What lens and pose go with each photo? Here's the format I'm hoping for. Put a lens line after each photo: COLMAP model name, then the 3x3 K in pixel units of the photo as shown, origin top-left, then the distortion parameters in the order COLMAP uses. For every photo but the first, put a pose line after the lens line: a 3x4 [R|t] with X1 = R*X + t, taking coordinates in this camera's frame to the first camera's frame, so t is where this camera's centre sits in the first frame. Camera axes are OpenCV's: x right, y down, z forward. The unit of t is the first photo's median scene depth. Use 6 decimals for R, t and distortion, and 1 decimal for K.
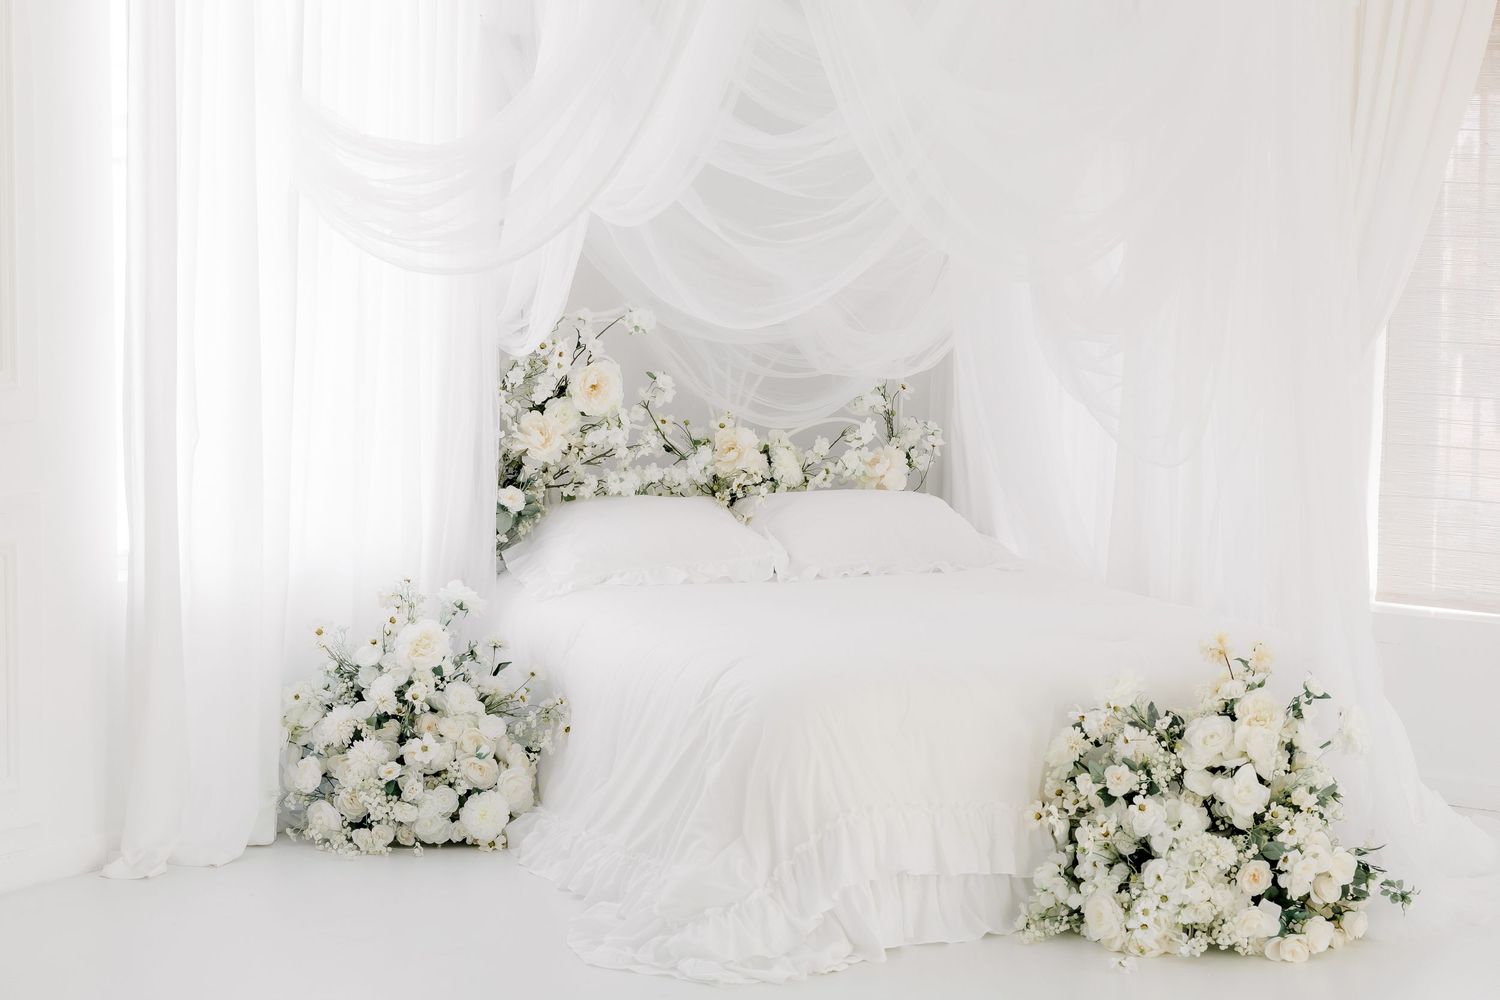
lens RADIAL K [[3675.3, 0, 754.4], [0, 3675.3, 503.7], [0, 0, 1]] dist [-0.007193, 0.000000]
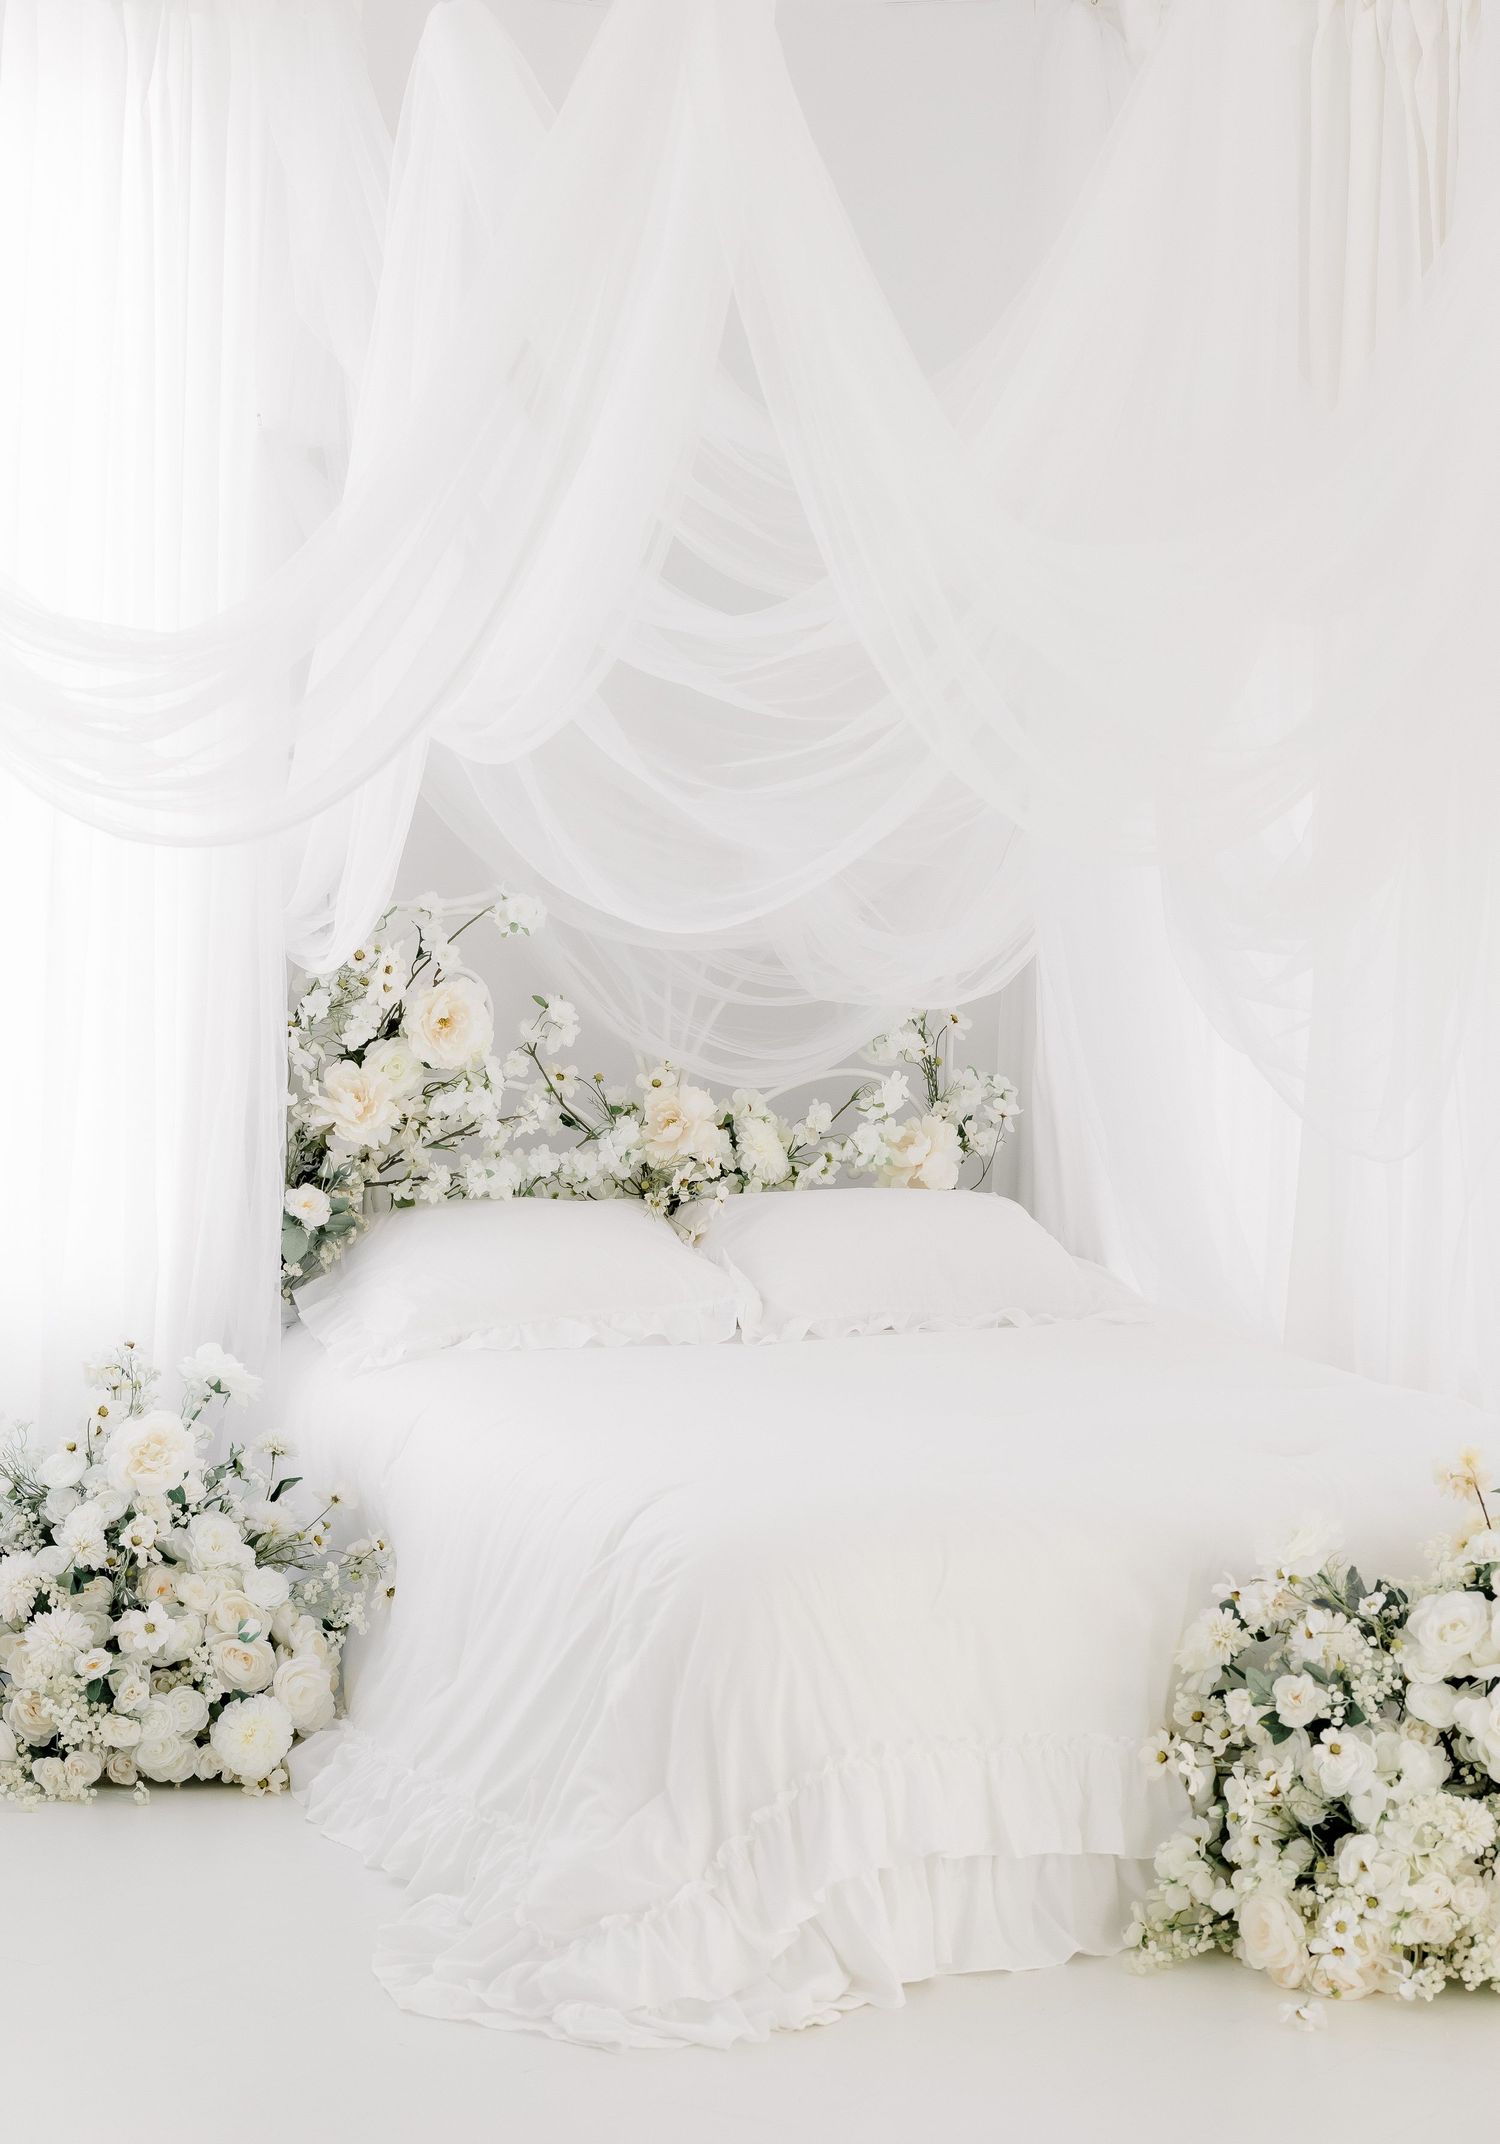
lens RADIAL K [[5324.7, 0, 741.5], [0, 5324.7, 1065.0], [0, 0, 1]] dist [0.049771, 0.000000]
pose [[0.999889, 0.003096, -0.014558, 0.019696], [-0.003150, 0.999988, -0.003736, -0.022676], [0.014547, 0.003781, 0.999887, 0.122688]]
